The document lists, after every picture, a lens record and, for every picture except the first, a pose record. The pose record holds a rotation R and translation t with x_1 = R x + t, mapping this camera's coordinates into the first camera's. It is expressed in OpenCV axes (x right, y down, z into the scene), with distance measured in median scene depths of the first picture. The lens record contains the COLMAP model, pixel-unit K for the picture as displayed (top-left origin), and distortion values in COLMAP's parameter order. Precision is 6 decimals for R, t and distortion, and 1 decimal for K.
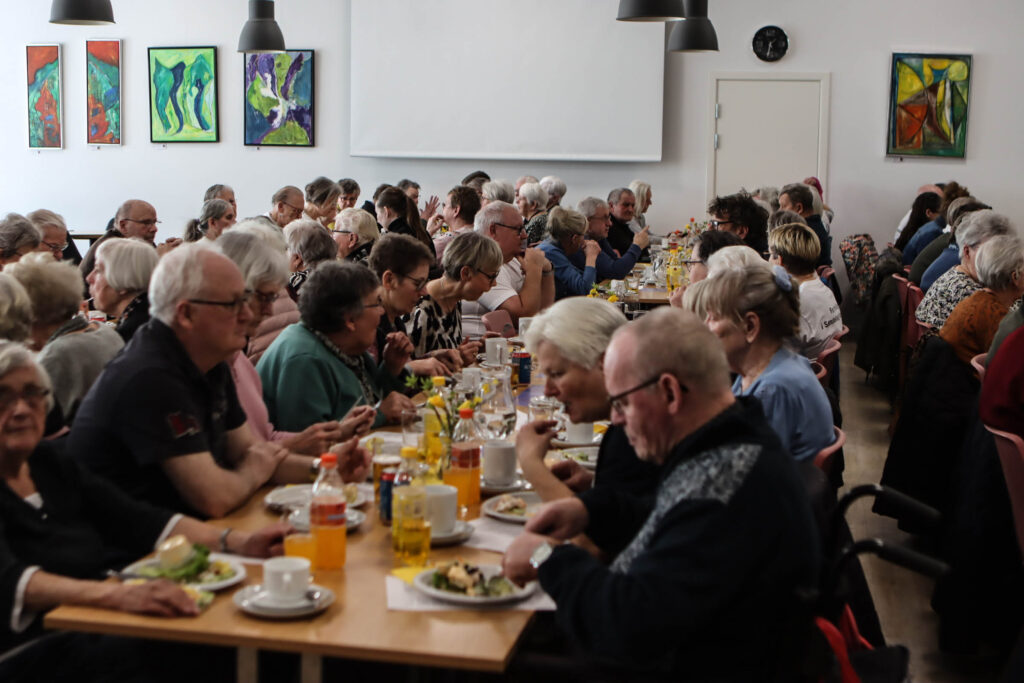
lens RADIAL K [[1609.9, 0, 511.7], [0, 1609.9, 342.6], [0, 0, 1]] dist [-0.067050, 0.000000]
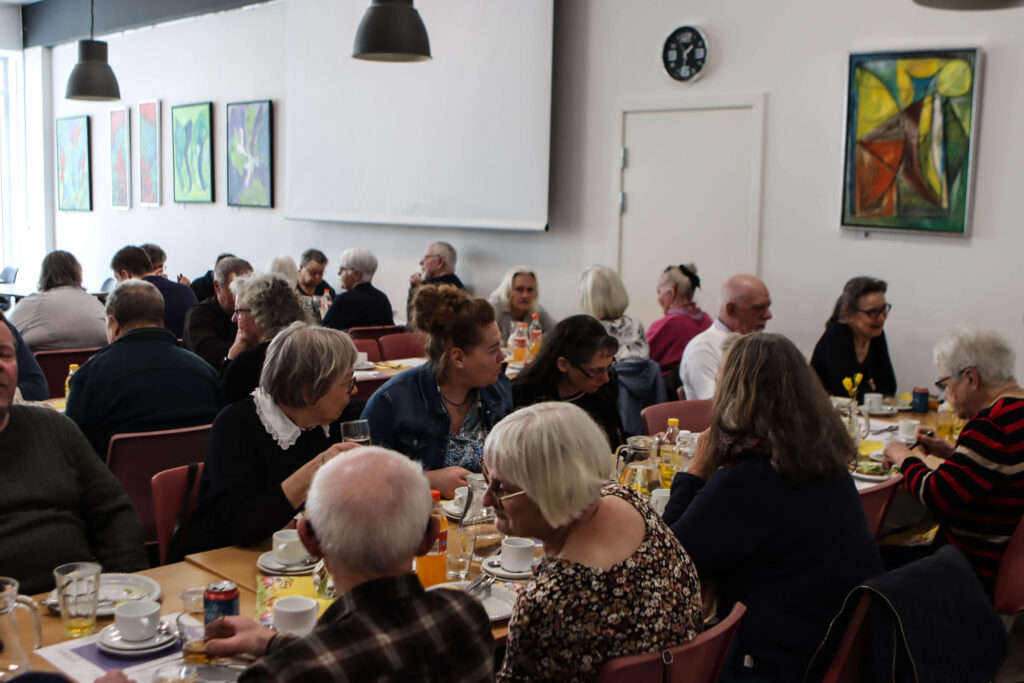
lens RADIAL K [[1159.9, 0, 512.2], [0, 1159.9, 340.3], [0, 0, 1]] dist [-0.102933, 0.000000]
pose [[0.808879, 0.073998, -0.583300, 0.388635], [-0.082602, 0.996512, 0.011872, -0.070419], [0.582144, 0.038579, 0.812170, 0.587983]]
